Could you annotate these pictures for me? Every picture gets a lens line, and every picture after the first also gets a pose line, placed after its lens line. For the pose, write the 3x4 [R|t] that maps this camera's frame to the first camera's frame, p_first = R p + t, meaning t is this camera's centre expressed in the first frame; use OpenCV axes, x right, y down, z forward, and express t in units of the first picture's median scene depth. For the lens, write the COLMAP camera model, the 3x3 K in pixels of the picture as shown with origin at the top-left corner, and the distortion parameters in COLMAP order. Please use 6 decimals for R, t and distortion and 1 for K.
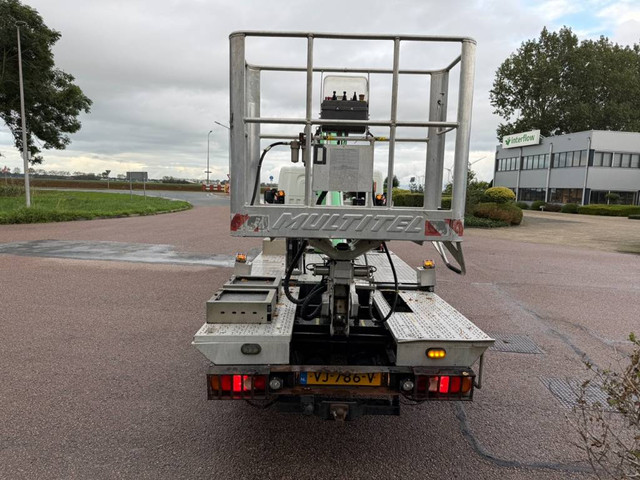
lens RADIAL K [[447.4, 0, 317.4], [0, 447.4, 236.2], [0, 0, 1]] dist [0.066557, -0.079143]
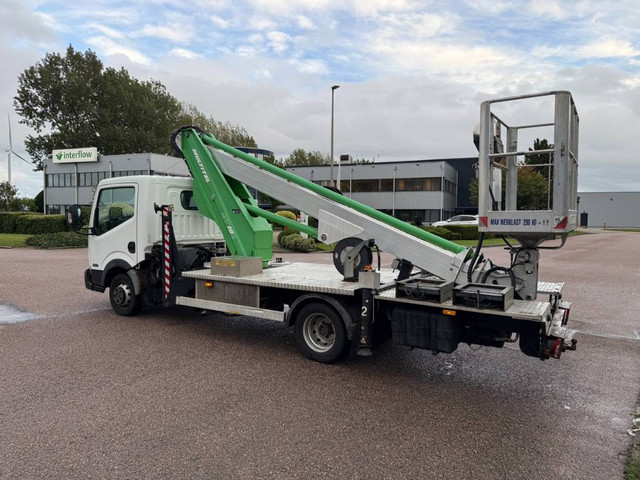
lens RADIAL K [[447.4, 0, 317.4], [0, 447.4, 236.2], [0, 0, 1]] dist [0.066557, -0.079143]
pose [[0.543267, -0.062467, 0.837233, -0.064104], [0.094465, 0.995444, 0.012974, -0.002872], [-0.834229, 0.072041, 0.546693, 0.031937]]
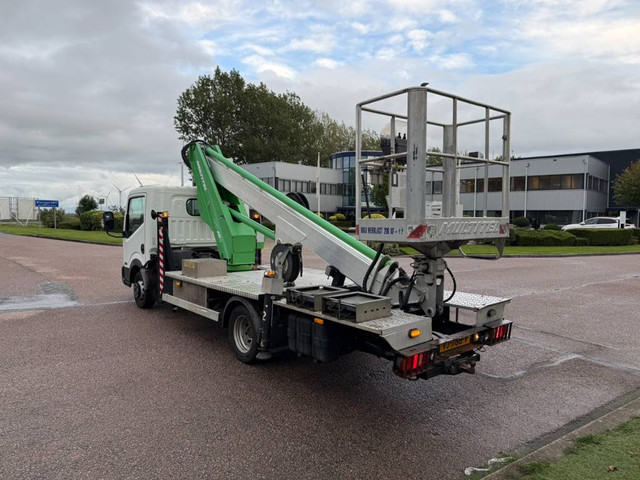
lens RADIAL K [[446.9, 0, 320.0], [0, 446.9, 240.0], [0, 0, 1]] dist [0.058088, -0.049971]
pose [[0.766286, -0.057938, 0.639882, -0.044003], [0.083631, 0.996447, -0.009929, -0.000620], [-0.637034, 0.061122, 0.768409, 0.007104]]
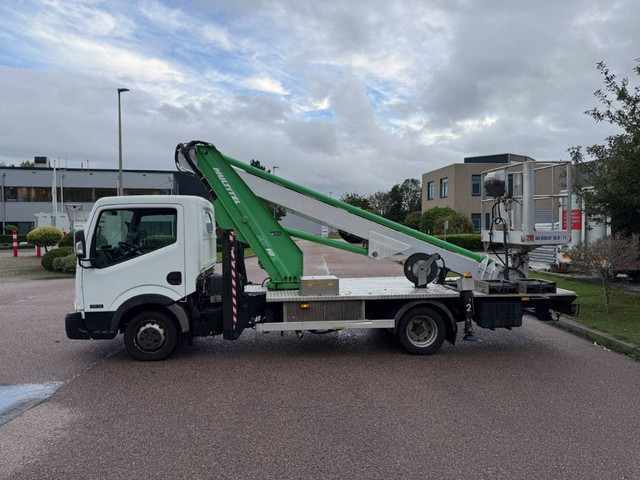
lens RADIAL K [[449.6, 0, 321.8], [0, 449.6, 233.2], [0, 0, 1]] dist [0.071995, -0.086185]
pose [[-0.111221, -0.043491, 0.992844, -0.088816], [0.108108, 0.992584, 0.055591, -0.012194], [-0.987898, 0.113517, -0.105694, 0.093752]]
